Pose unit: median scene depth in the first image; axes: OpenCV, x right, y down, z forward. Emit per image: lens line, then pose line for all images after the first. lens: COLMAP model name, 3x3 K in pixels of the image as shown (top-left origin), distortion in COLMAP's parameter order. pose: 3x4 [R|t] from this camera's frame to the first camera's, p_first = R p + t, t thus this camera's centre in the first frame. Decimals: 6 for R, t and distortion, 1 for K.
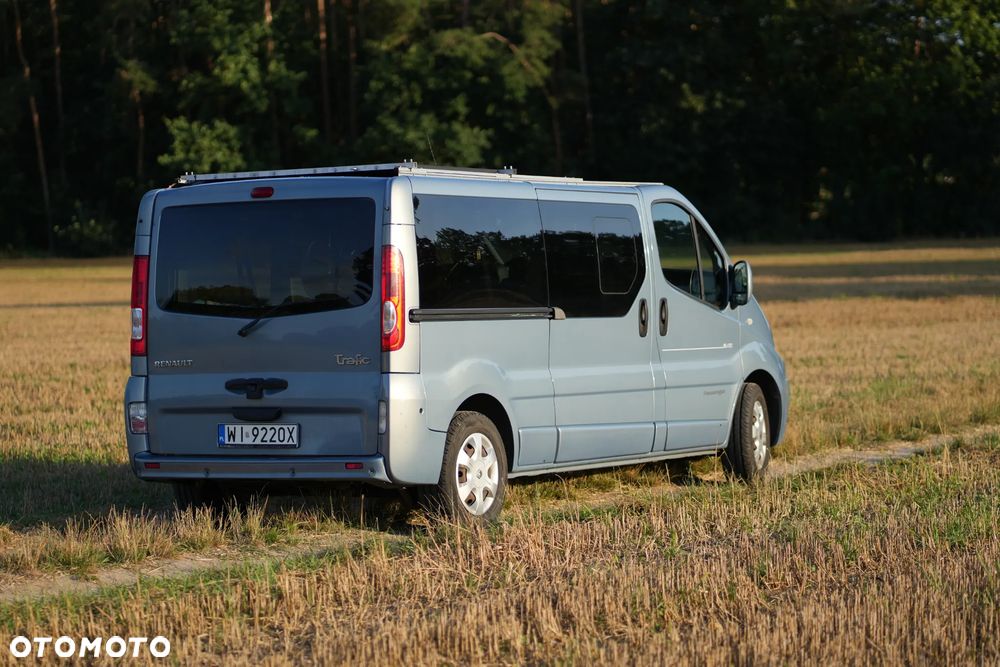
lens RADIAL K [[2797.9, 0, 500.0], [0, 2797.9, 333.5], [0, 0, 1]] dist [-0.152272, -0.630461]
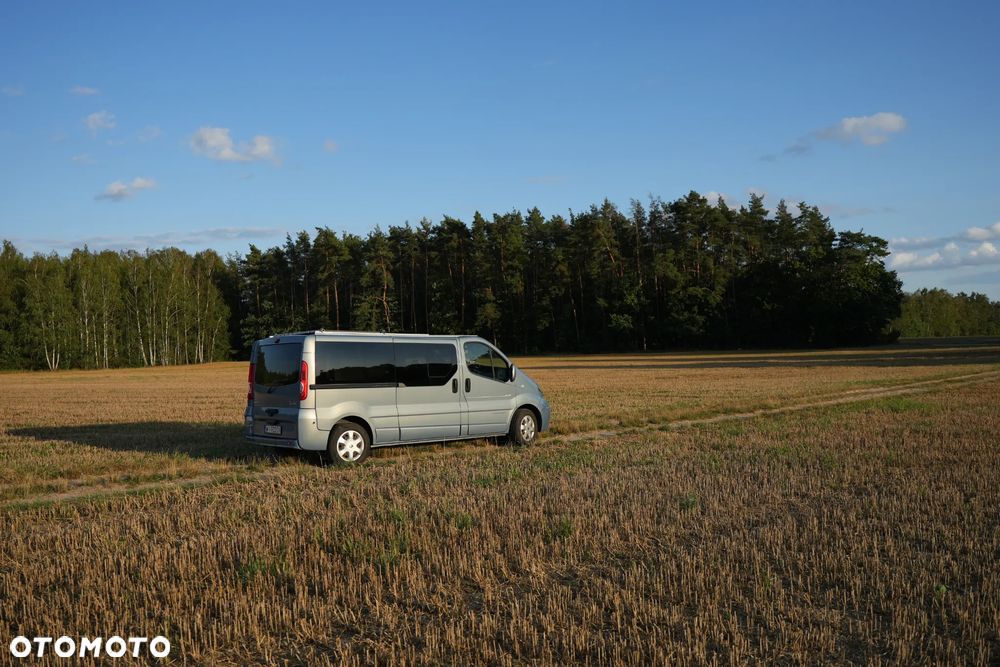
lens RADIAL K [[764.4, 0, 500.0], [0, 764.4, 333.5], [0, 0, 1]] dist [-0.004242, 0.000040]
pose [[0.953425, -0.009982, -0.301465, 0.330258], [-0.005752, 0.998669, -0.051258, -0.019370], [0.301576, 0.050605, 0.952098, 0.326805]]
